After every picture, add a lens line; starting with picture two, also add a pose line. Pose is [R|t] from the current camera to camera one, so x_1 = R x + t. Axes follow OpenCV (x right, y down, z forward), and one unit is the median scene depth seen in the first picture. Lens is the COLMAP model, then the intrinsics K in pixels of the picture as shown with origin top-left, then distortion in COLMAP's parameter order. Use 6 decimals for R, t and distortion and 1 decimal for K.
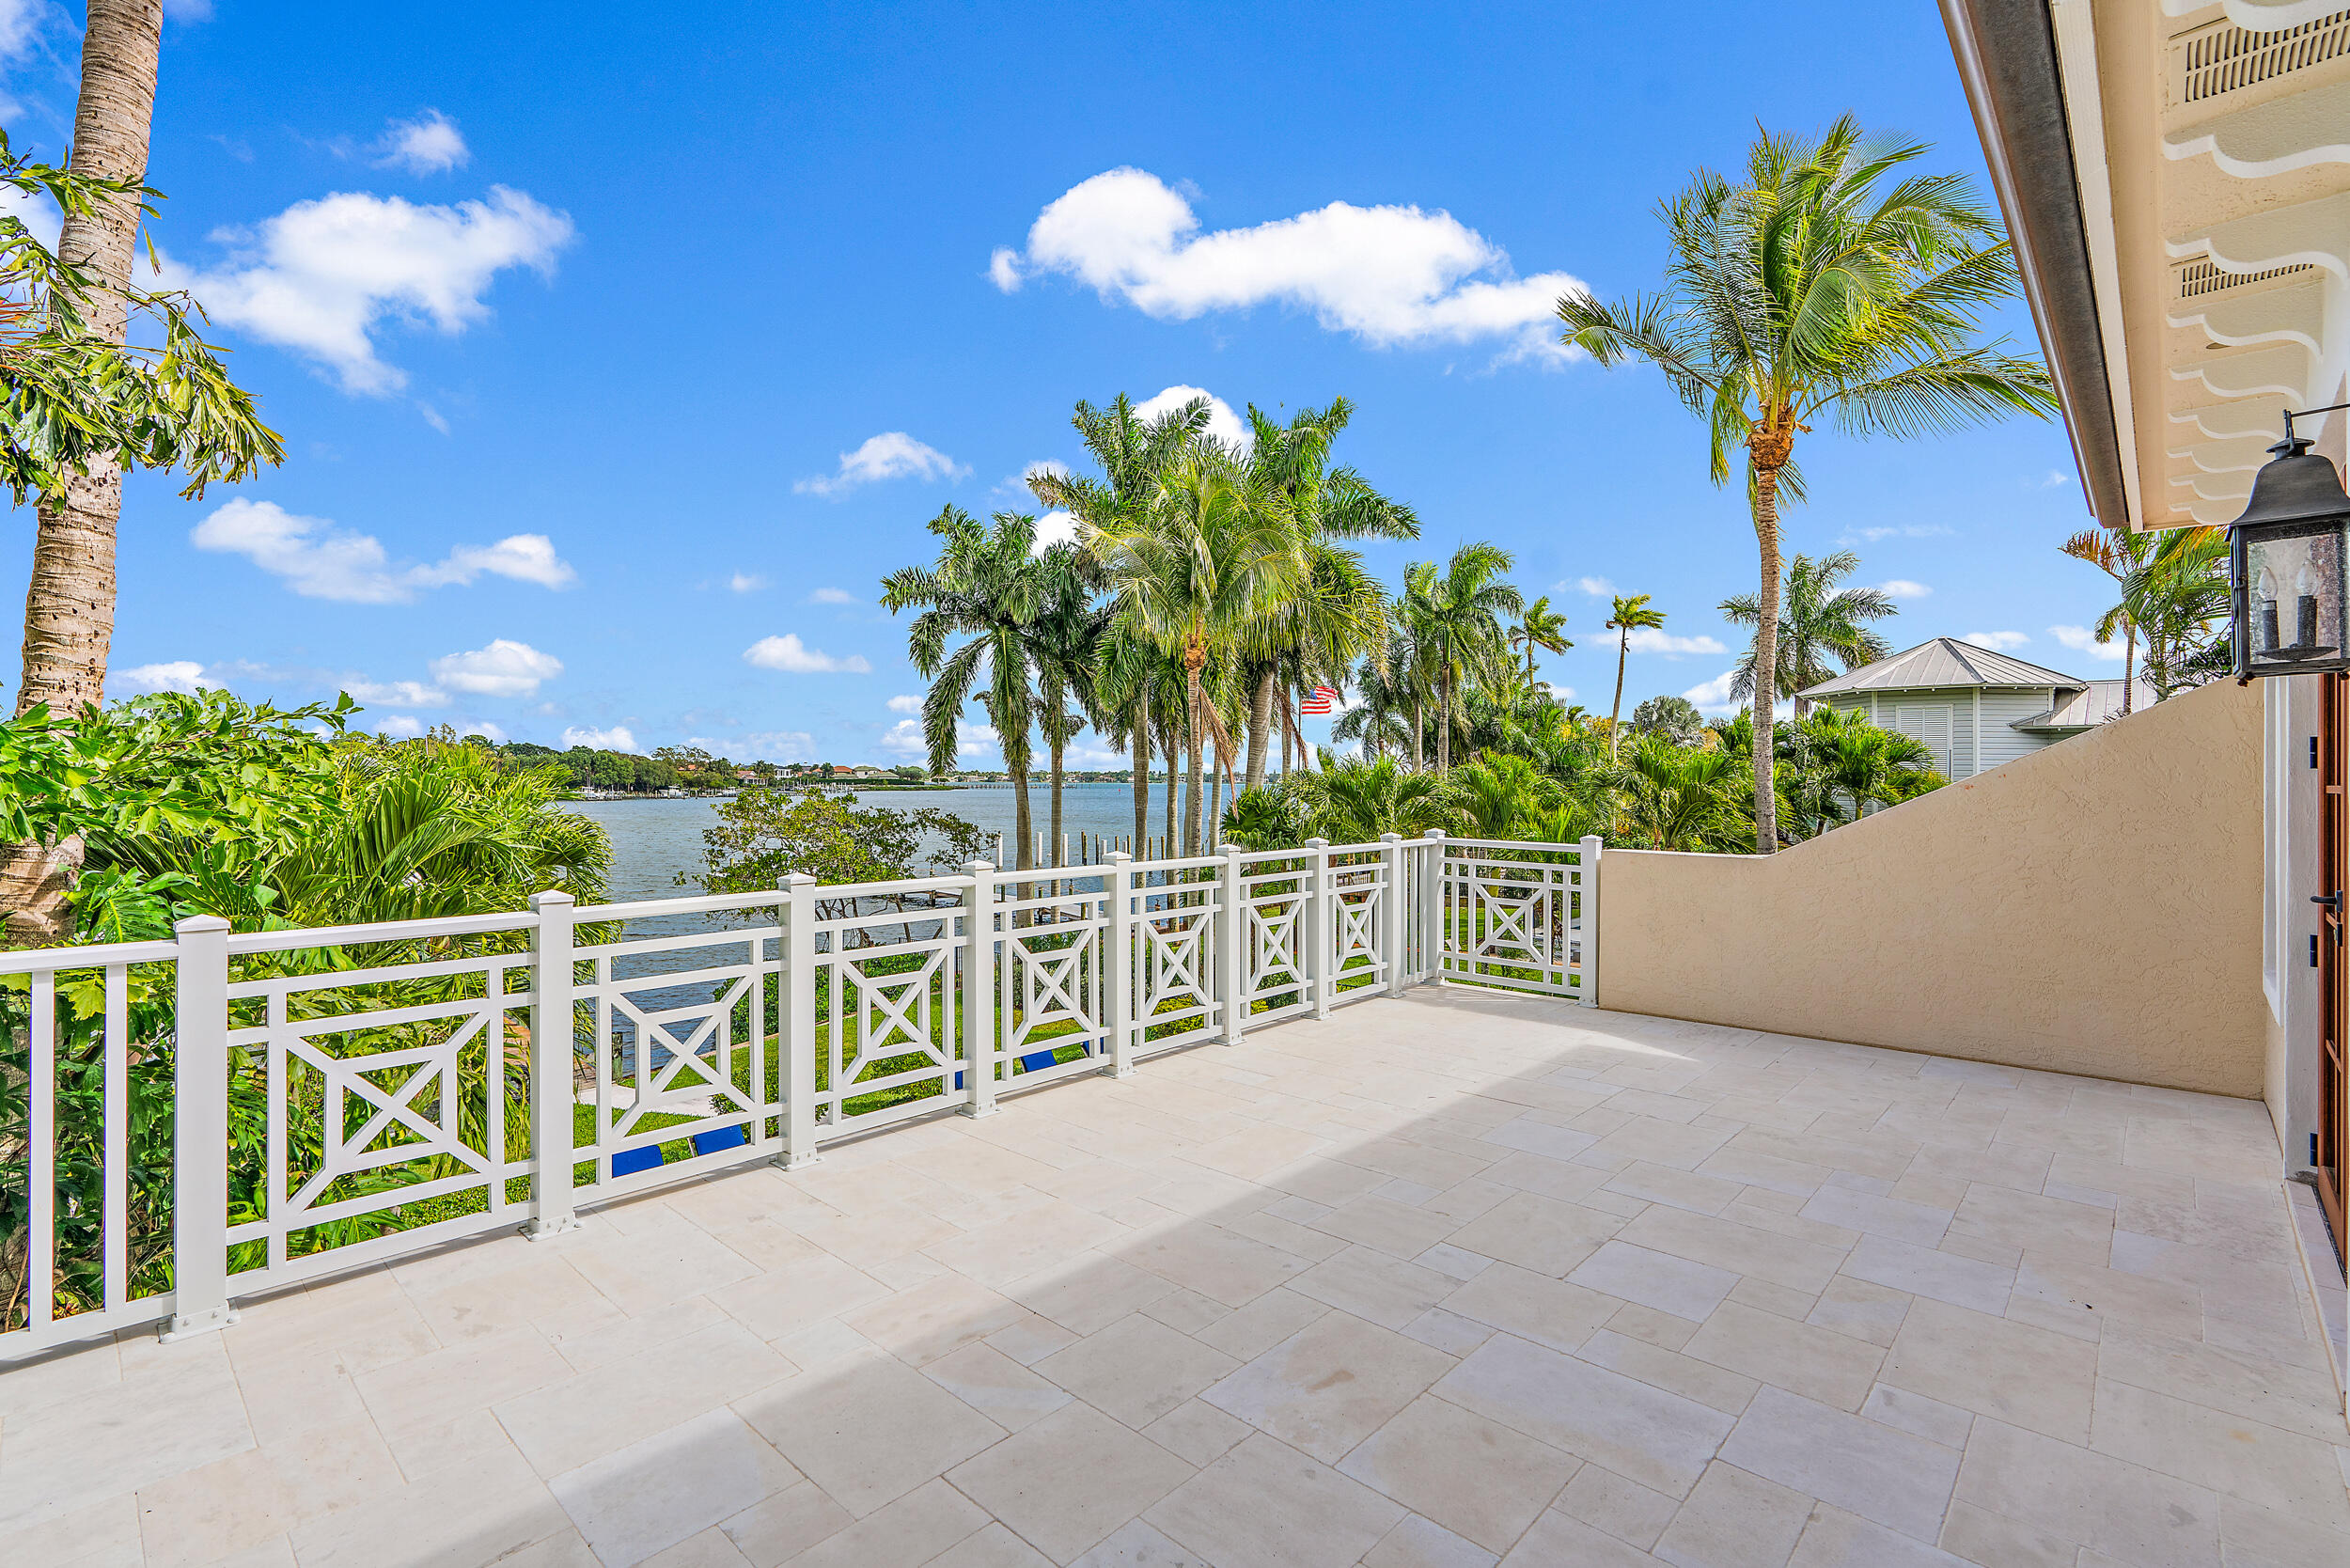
lens RADIAL K [[1087.6, 0, 1165.7], [0, 1087.6, 778.1], [0, 0, 1]] dist [-0.002363, 0.000097]
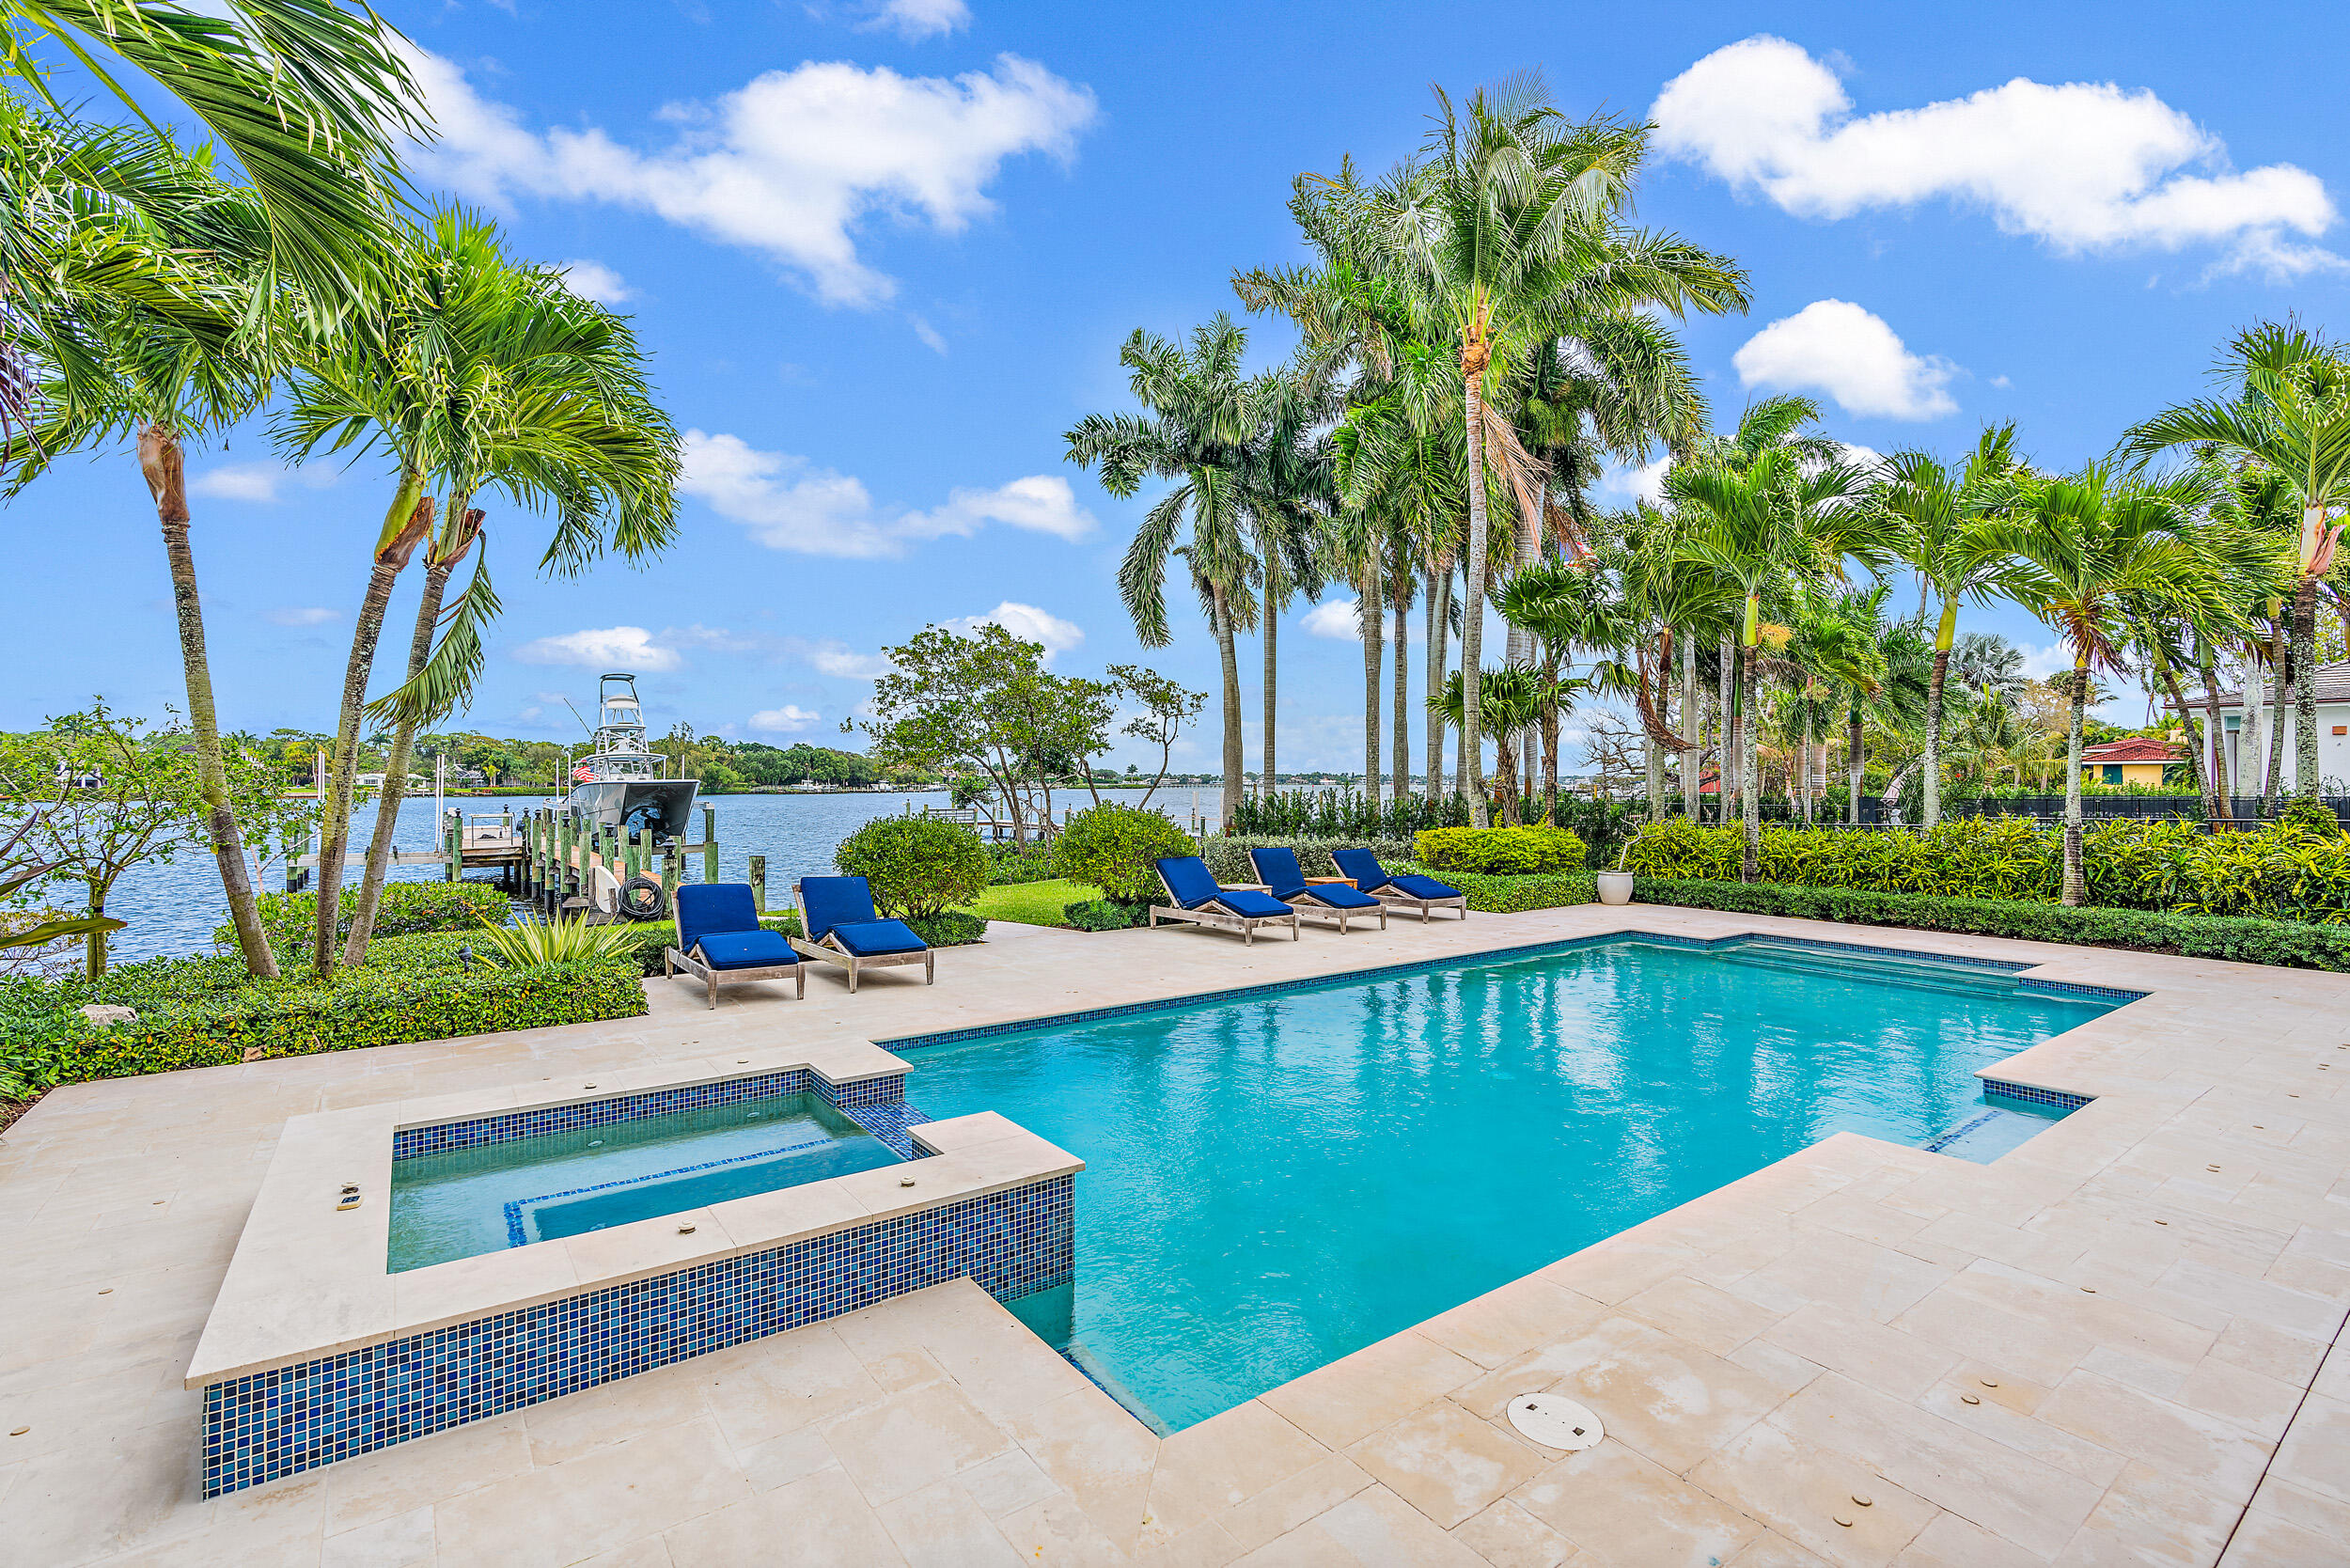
lens RADIAL K [[1087.6, 0, 1171.7], [0, 1087.6, 781.9], [0, 0, 1]] dist [-0.002363, 0.000097]
pose [[0.999989, 0.004473, -0.001641, -0.484890], [-0.004461, 0.999964, 0.007162, 0.003515], [0.001673, -0.007155, 0.999973, 0.166876]]
